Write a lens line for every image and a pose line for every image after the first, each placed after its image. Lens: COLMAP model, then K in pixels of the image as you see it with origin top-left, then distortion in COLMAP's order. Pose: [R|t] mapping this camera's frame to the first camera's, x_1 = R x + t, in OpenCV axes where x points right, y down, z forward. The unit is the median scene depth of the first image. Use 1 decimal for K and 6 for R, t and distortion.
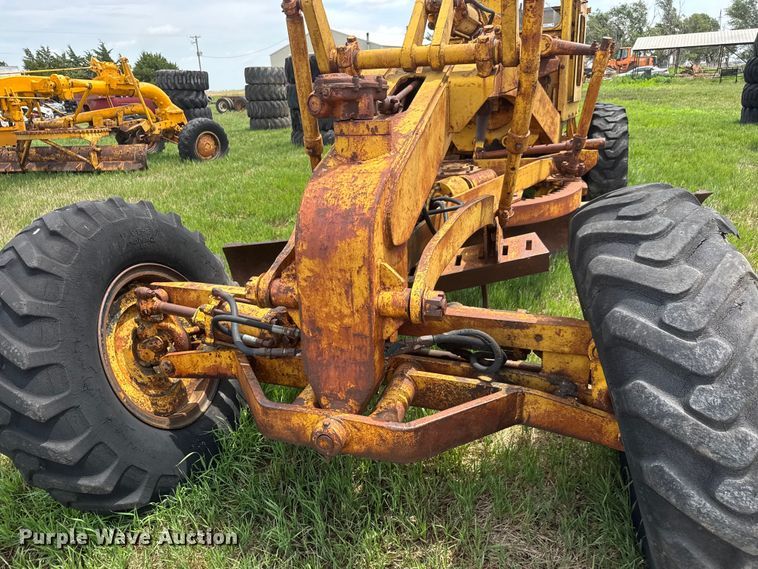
lens RADIAL K [[534.3, 0, 372.8], [0, 534.3, 283.2], [0, 0, 1]] dist [0.046592, -0.066432]
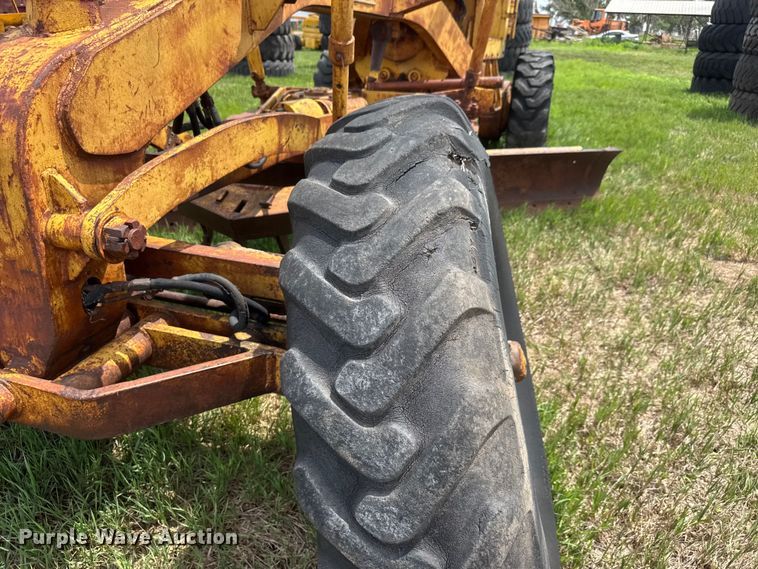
lens RADIAL K [[534.3, 0, 387.2], [0, 534.3, 288.0], [0, 0, 1]] dist [0.046592, -0.066432]
pose [[0.994109, 0.052743, 0.094689, 0.360705], [-0.061651, 0.993685, 0.093756, 0.016928], [-0.089146, -0.099041, 0.991082, 0.195343]]
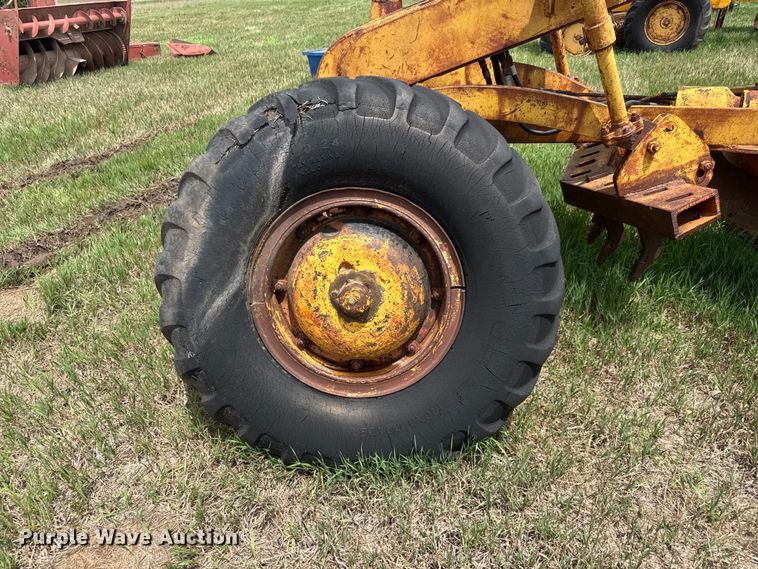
lens RADIAL K [[522.0, 0, 378.8], [0, 522.0, 282.8], [0, 0, 1]] dist [0.019560, -0.013484]
pose [[0.228480, 0.528065, -0.817890, 1.756209], [-0.315817, 0.834883, 0.450811, -0.389563], [0.920900, 0.155302, 0.357526, 0.809806]]
